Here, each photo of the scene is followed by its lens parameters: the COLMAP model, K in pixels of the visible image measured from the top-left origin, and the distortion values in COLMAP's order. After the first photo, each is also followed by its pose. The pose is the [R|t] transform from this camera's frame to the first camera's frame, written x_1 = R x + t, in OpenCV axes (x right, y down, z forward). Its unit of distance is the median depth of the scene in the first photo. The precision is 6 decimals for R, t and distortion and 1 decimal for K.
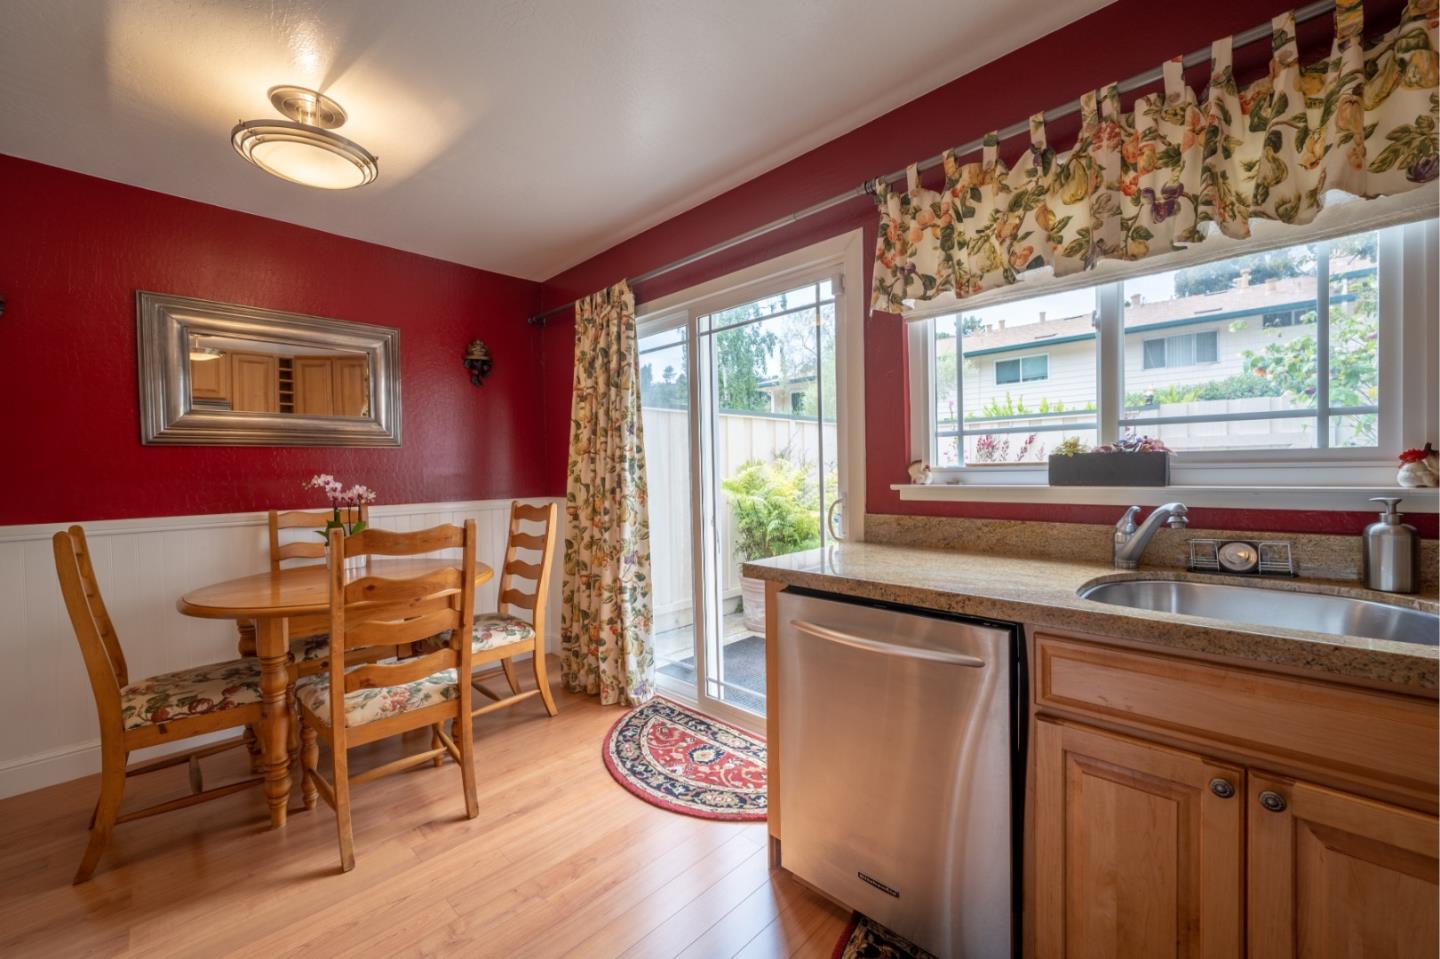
lens RADIAL K [[556.9, 0, 720.0], [0, 556.9, 479.5], [0, 0, 1]] dist [-0.014657, 0.003053]
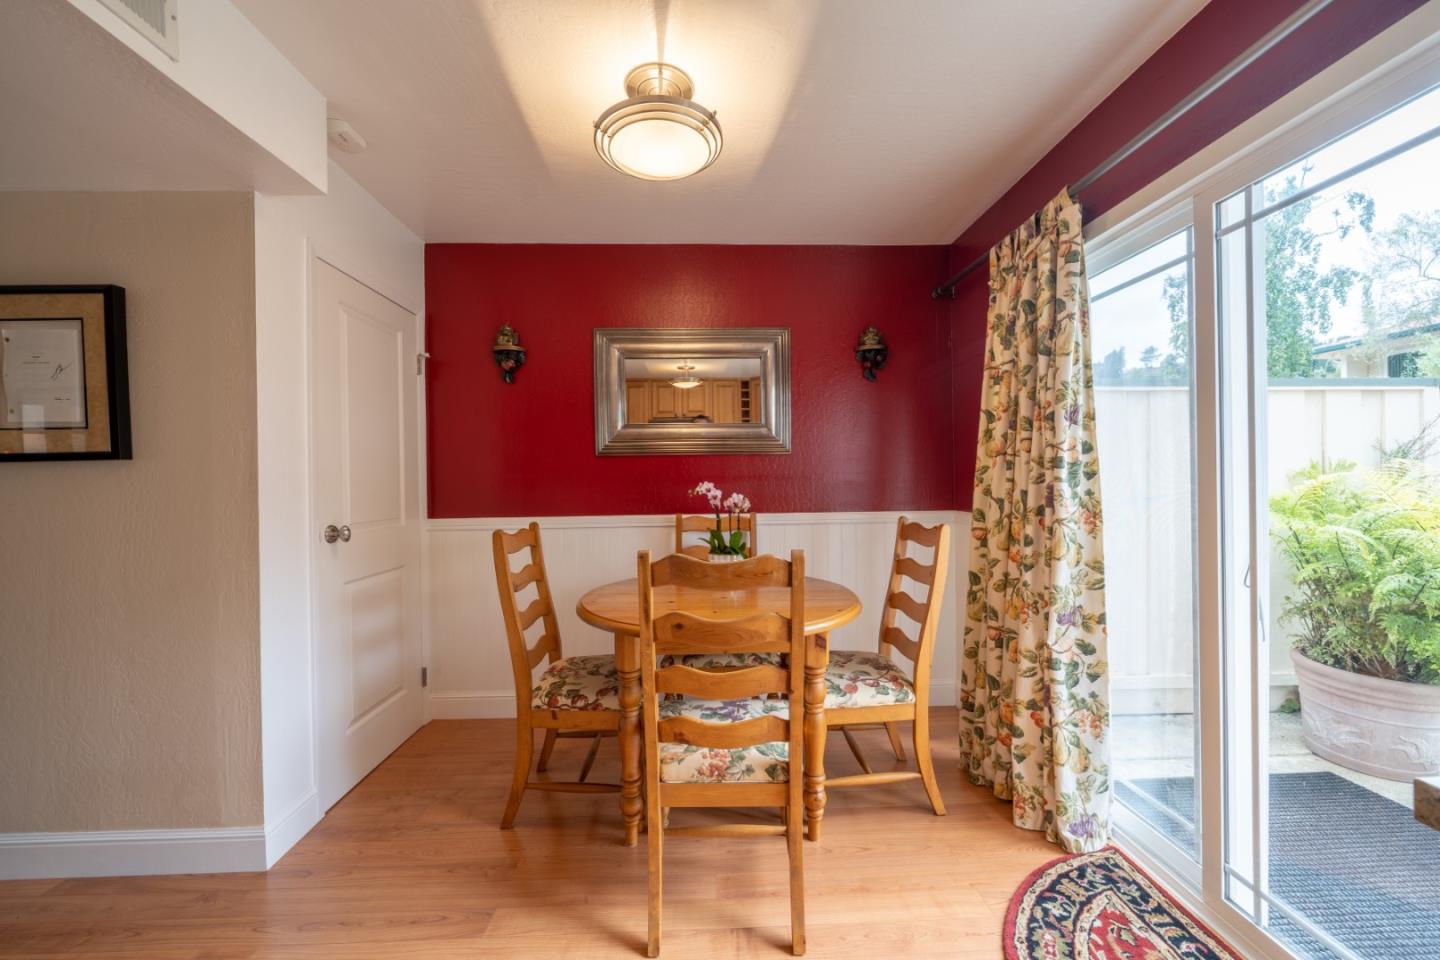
lens RADIAL K [[541.8, 0, 720.0], [0, 541.8, 480.0], [0, 0, 1]] dist [-0.005856, -0.000149]
pose [[0.723523, 0.012755, -0.690183, -0.022848], [-0.014311, 0.999892, 0.003476, -0.013496], [0.690152, 0.007362, 0.723627, 0.266602]]
